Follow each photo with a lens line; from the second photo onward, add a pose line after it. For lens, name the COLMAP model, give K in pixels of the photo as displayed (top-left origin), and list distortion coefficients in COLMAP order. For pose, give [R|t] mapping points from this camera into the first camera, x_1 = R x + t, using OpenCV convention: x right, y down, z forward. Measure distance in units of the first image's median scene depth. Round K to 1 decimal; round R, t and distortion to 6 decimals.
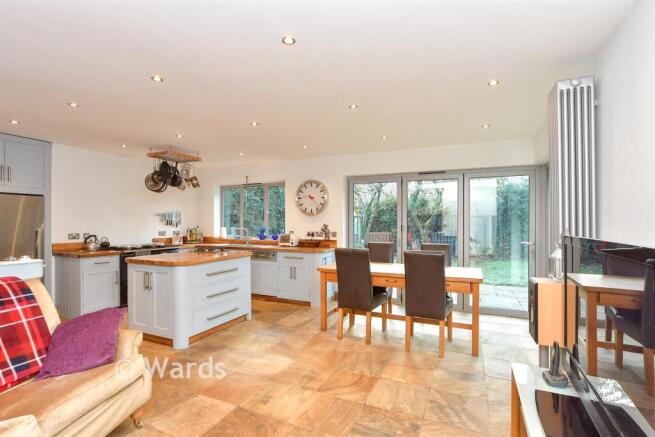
lens RADIAL K [[306.0, 0, 328.3], [0, 306.0, 219.0], [0, 0, 1]] dist [-0.001216, -0.000036]
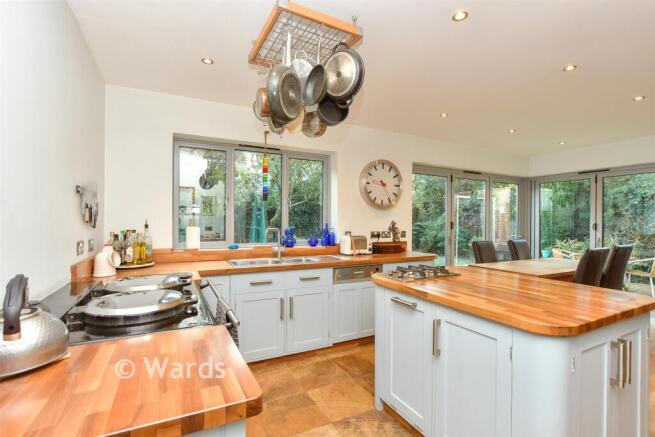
lens RADIAL K [[306.0, 0, 326.8], [0, 306.0, 221.2], [0, 0, 1]] dist [-0.001216, -0.000036]
pose [[0.603469, 0.008783, 0.797338, -0.705631], [-0.009232, 0.999949, -0.004027, 0.021454], [-0.797333, -0.004931, 0.603519, 0.666072]]
